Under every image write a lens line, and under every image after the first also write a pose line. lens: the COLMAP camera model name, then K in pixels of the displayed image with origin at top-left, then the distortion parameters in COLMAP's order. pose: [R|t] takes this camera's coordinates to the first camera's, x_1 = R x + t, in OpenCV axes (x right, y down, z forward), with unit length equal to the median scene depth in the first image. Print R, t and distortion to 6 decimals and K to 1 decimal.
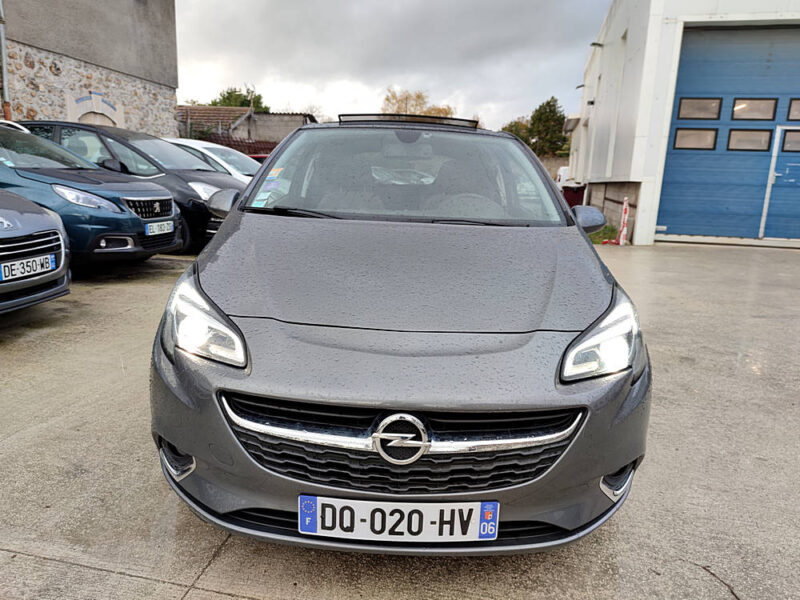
lens RADIAL K [[599.4, 0, 396.9], [0, 599.4, 304.5], [0, 0, 1]] dist [0.054374, -0.049591]
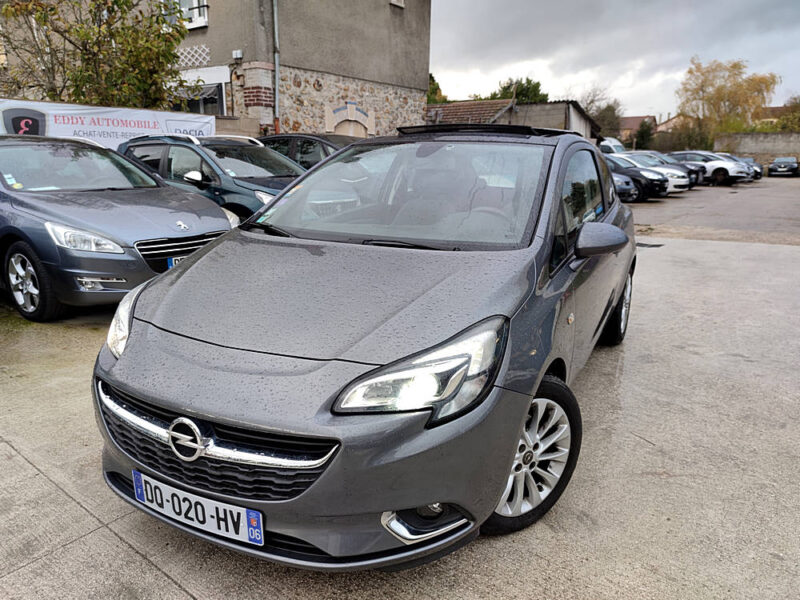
lens RADIAL K [[599.4, 0, 380.6], [0, 599.4, 311.3], [0, 0, 1]] dist [0.054374, -0.049591]
pose [[0.882000, 0.083231, -0.463842, 0.132153], [-0.069746, 0.996495, 0.046185, -0.015852], [0.466060, -0.008384, 0.884713, 0.021982]]
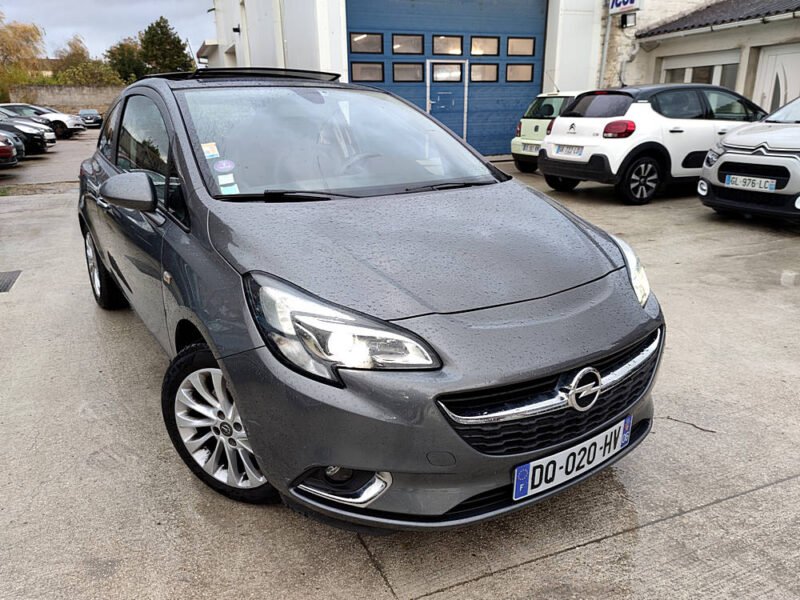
lens RADIAL K [[599.4, 0, 405.4], [0, 599.4, 298.5], [0, 0, 1]] dist [0.054374, -0.049591]
pose [[0.819344, -0.216195, 0.530976, -0.130310], [0.160040, 0.975604, 0.150277, -0.026550], [-0.550511, -0.038151, 0.833955, 0.035946]]
